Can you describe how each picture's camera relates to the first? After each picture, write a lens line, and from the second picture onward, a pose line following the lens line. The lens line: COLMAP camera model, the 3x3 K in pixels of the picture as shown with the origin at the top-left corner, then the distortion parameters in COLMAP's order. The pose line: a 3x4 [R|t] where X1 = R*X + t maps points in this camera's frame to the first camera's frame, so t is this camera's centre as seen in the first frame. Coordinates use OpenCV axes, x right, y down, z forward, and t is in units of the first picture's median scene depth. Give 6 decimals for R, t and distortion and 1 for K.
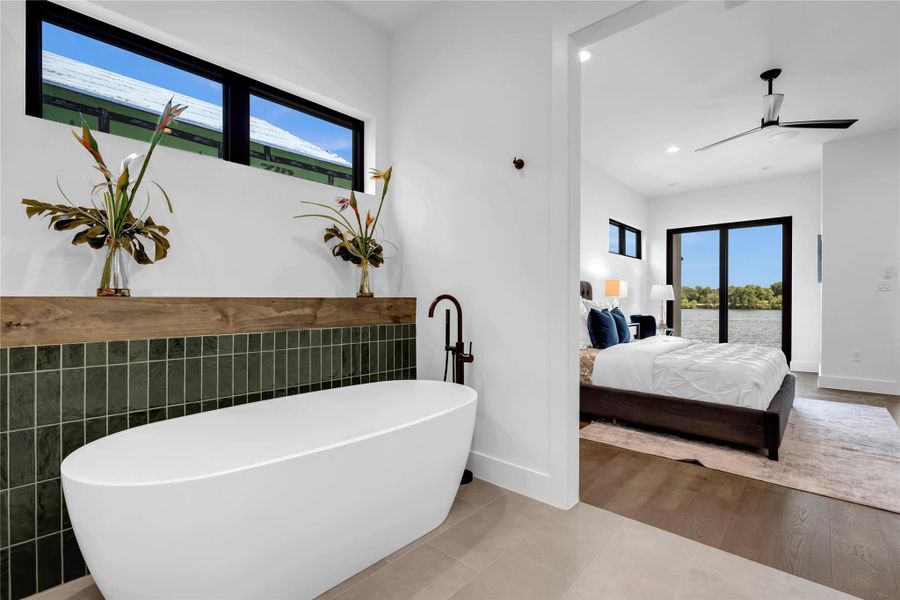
lens RADIAL K [[387.6, 0, 453.3], [0, 387.6, 302.1], [0, 0, 1]] dist [-0.002092, -0.000133]
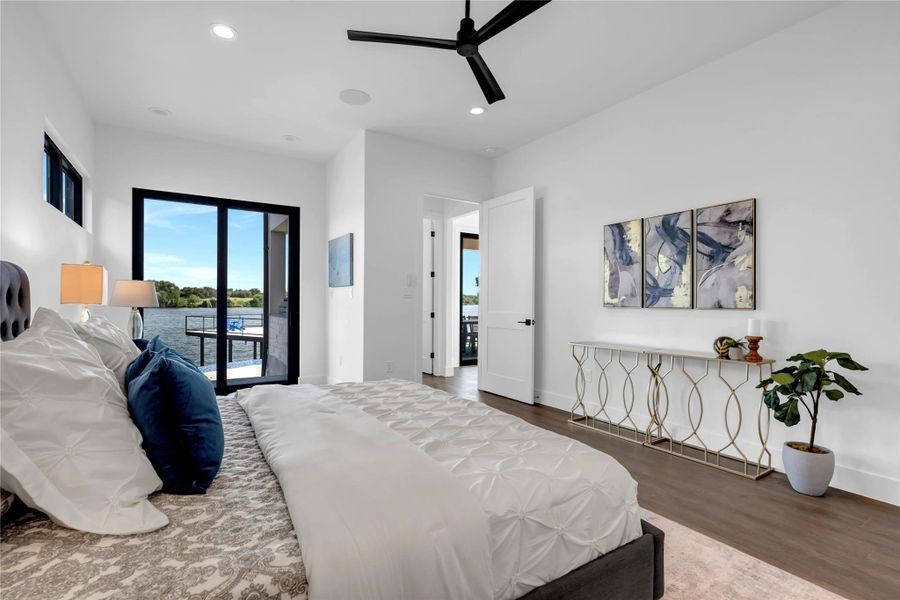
lens RADIAL K [[419.2, 0, 445.1], [0, 419.2, 299.4], [0, 0, 1]] dist [0.001663, 0.000169]
pose [[0.261926, 0.003272, 0.965082, 0.061576], [0.000661, 0.999993, -0.003570, -0.014986], [-0.965088, 0.001573, 0.261922, 0.403423]]
